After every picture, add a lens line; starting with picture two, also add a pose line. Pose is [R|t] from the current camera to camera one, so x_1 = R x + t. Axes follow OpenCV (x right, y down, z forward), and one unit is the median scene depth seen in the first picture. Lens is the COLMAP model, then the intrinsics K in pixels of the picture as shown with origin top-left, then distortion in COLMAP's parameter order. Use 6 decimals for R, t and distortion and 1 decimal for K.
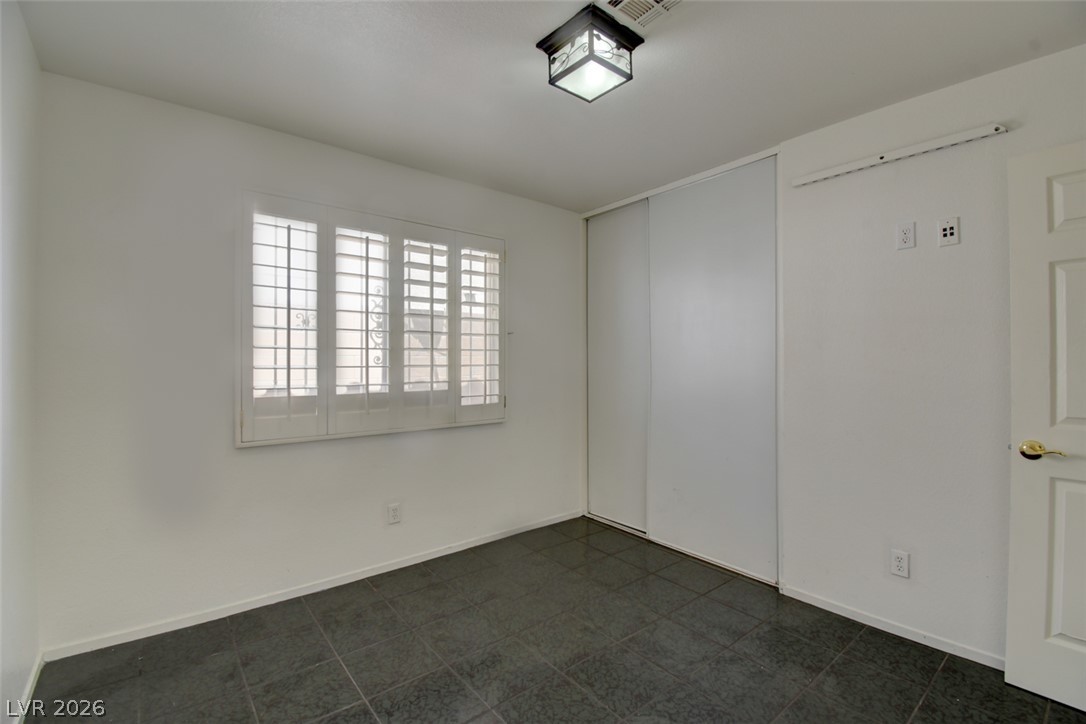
lens RADIAL K [[481.2, 0, 547.5], [0, 481.2, 363.4], [0, 0, 1]] dist [0.013629, -0.022093]
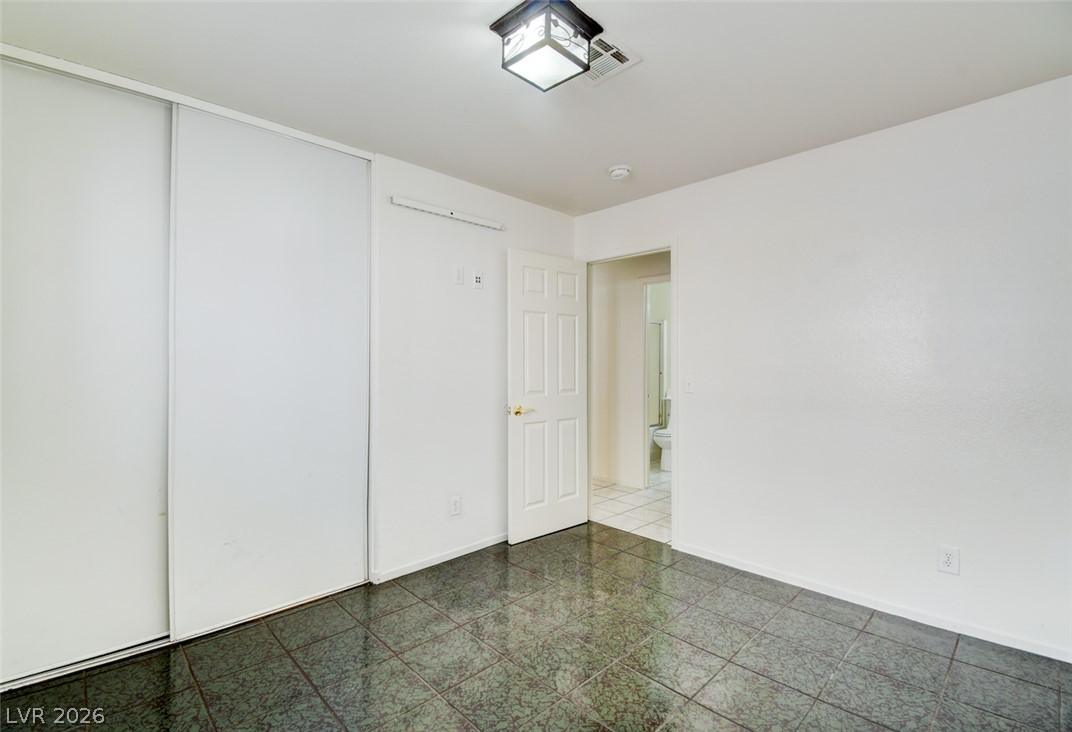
lens RADIAL K [[486.5, 0, 531.3], [0, 486.5, 361.0], [0, 0, 1]] dist [-0.004144, -0.000771]
pose [[-0.085496, 0.002582, 0.996335, -0.165041], [-0.000452, 0.999996, -0.002631, -0.001135], [-0.996338, -0.000675, -0.085494, 0.209989]]
